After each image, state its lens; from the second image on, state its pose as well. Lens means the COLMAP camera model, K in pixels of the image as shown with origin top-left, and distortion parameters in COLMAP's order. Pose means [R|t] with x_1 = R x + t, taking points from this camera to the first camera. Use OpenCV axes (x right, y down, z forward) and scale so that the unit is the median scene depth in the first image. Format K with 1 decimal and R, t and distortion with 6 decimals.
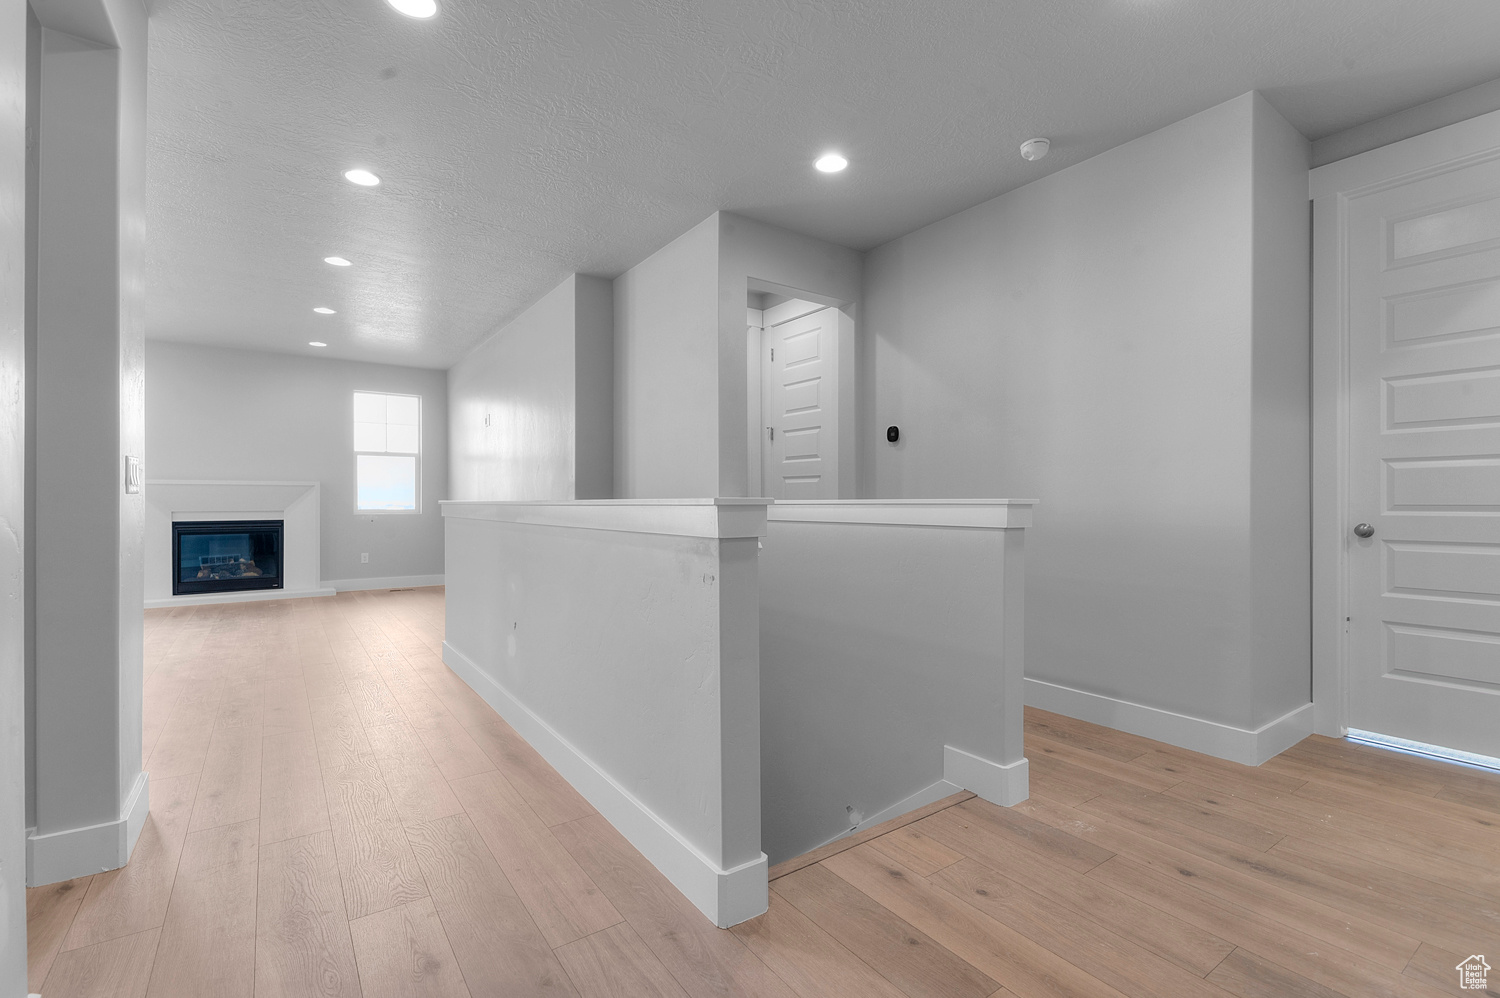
lens RADIAL K [[675.7, 0, 758.6], [0, 675.7, 508.3], [0, 0, 1]] dist [-0.002046, -0.000055]
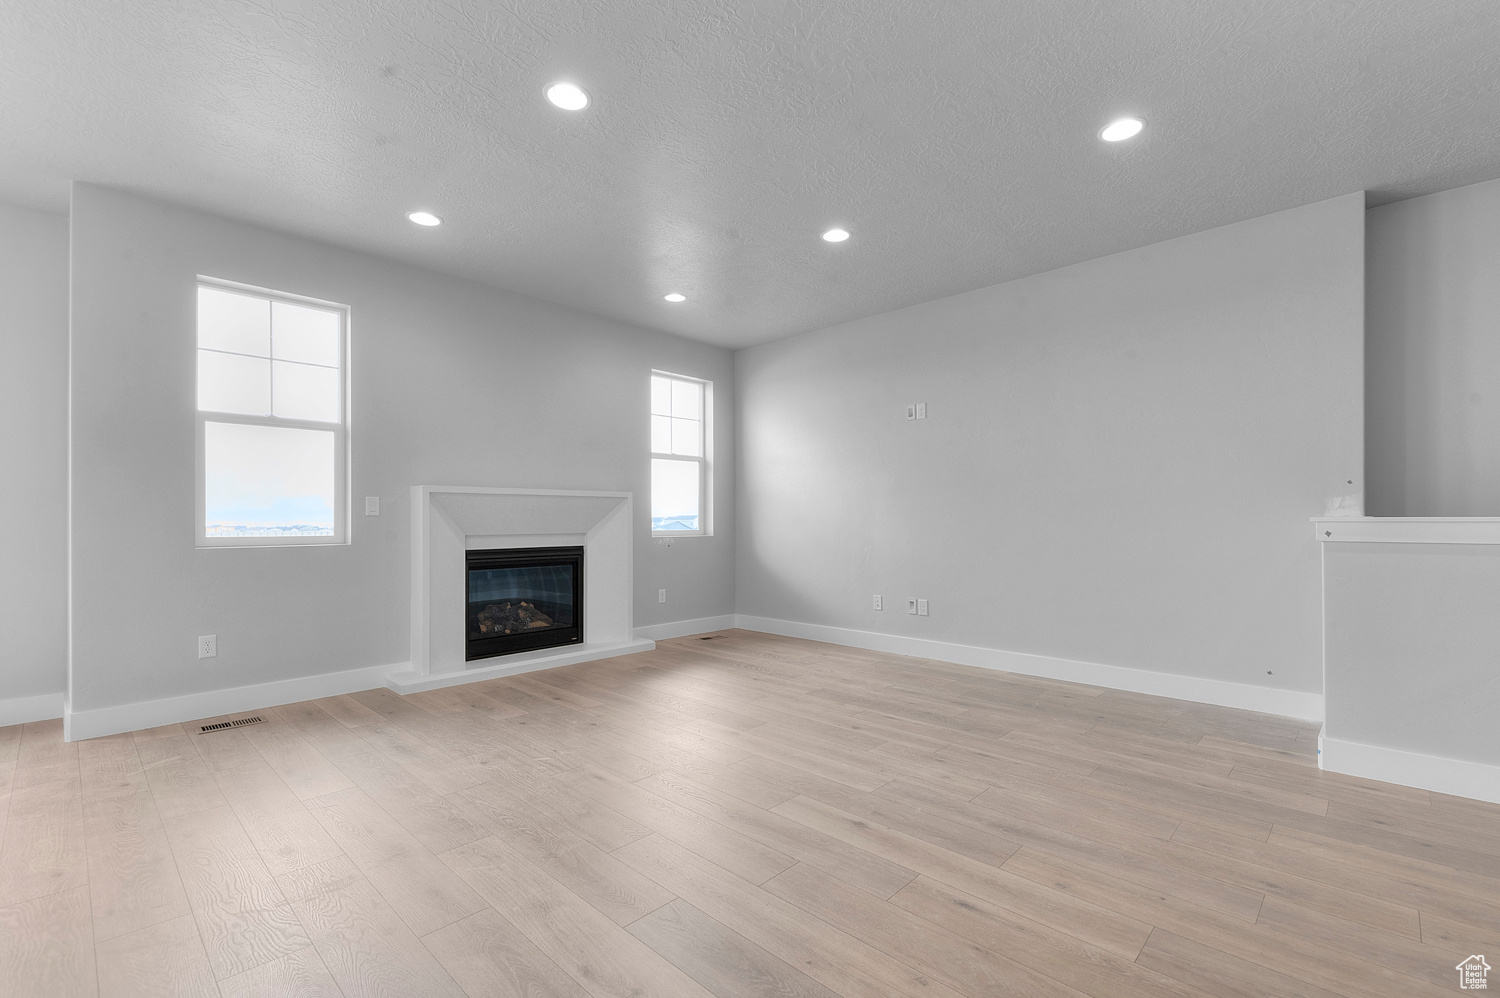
lens RADIAL K [[674.0, 0, 764.7], [0, 674.0, 512.1], [0, 0, 1]] dist [0.007502, -0.001217]
pose [[0.985681, 0.000729, 0.168621, -0.635531], [0.003267, 0.999720, -0.023421, -0.000892], [-0.168591, 0.023636, 0.985403, 0.267183]]
